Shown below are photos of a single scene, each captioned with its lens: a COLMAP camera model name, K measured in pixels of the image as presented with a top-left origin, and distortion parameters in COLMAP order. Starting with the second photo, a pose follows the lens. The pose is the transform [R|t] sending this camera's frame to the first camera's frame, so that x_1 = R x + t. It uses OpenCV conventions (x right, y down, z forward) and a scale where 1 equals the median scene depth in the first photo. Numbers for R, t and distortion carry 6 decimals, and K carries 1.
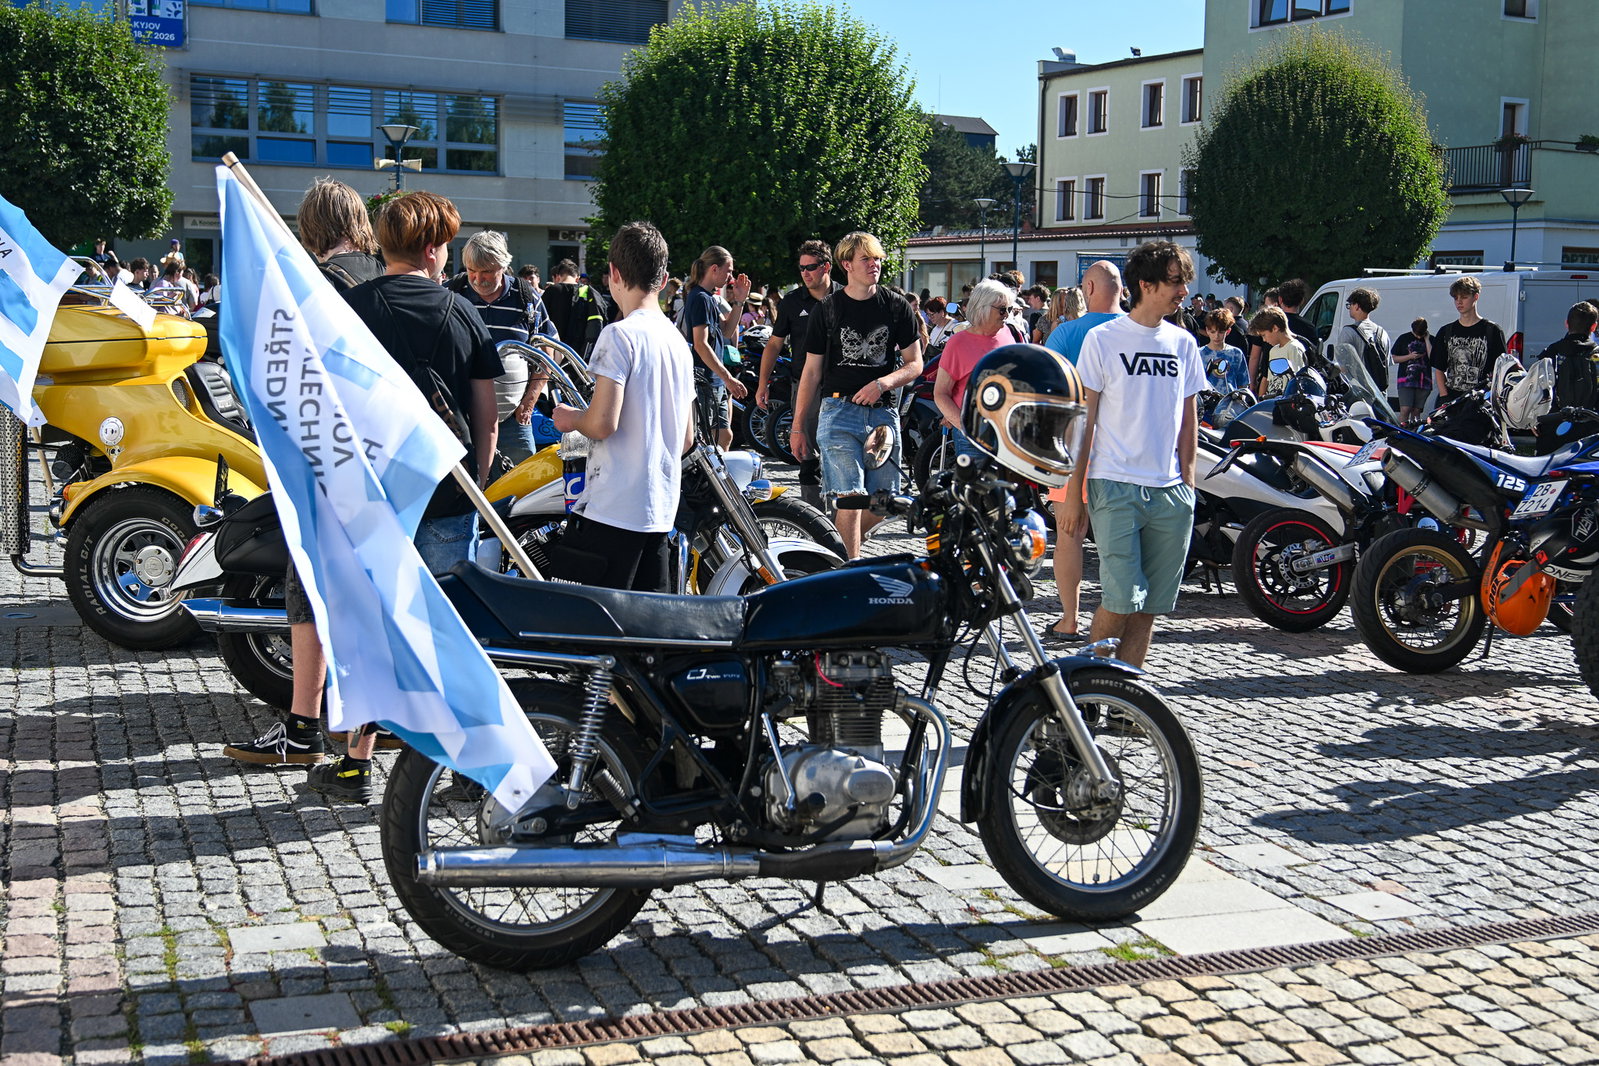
lens RADIAL K [[2011.3, 0, 809.3], [0, 2011.3, 525.1], [0, 0, 1]] dist [0.001205, 0.036947]
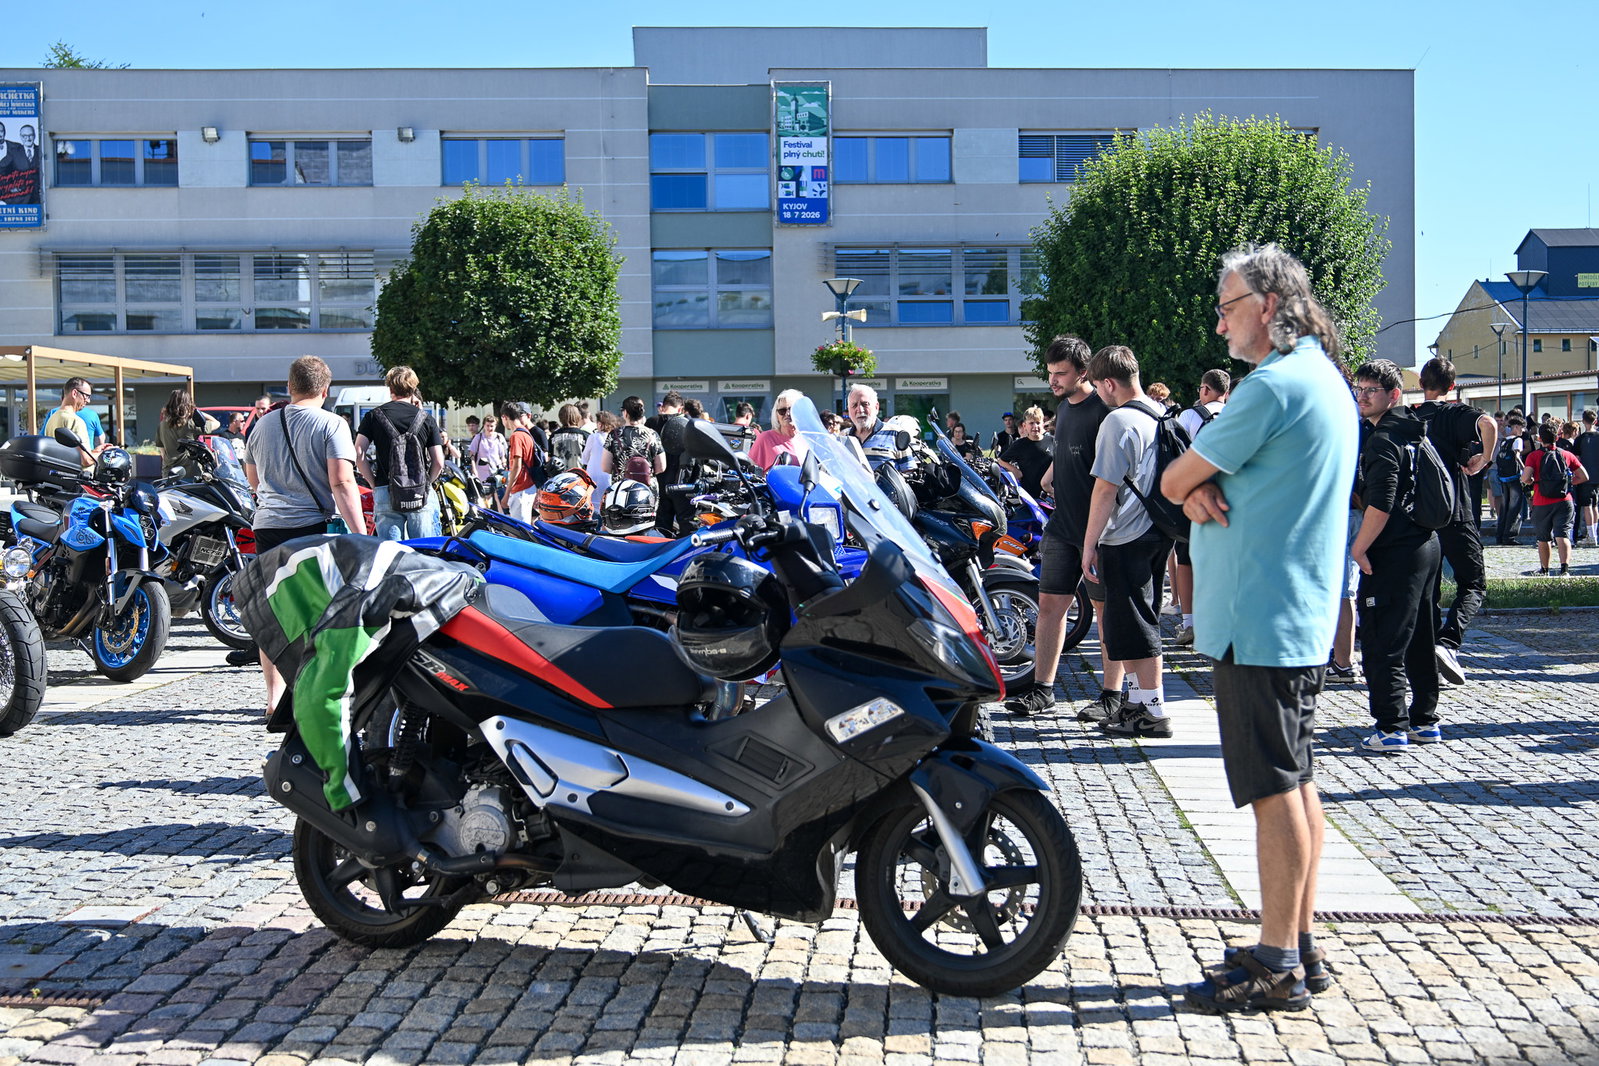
lens RADIAL K [[2011.3, 0, 809.3], [0, 2011.3, 525.1], [0, 0, 1]] dist [0.001205, 0.036947]
pose [[0.905335, -0.019469, -0.424252, 0.229159], [-0.013688, 0.997092, -0.074966, 0.006989], [0.424478, 0.073677, 0.902436, 0.065975]]
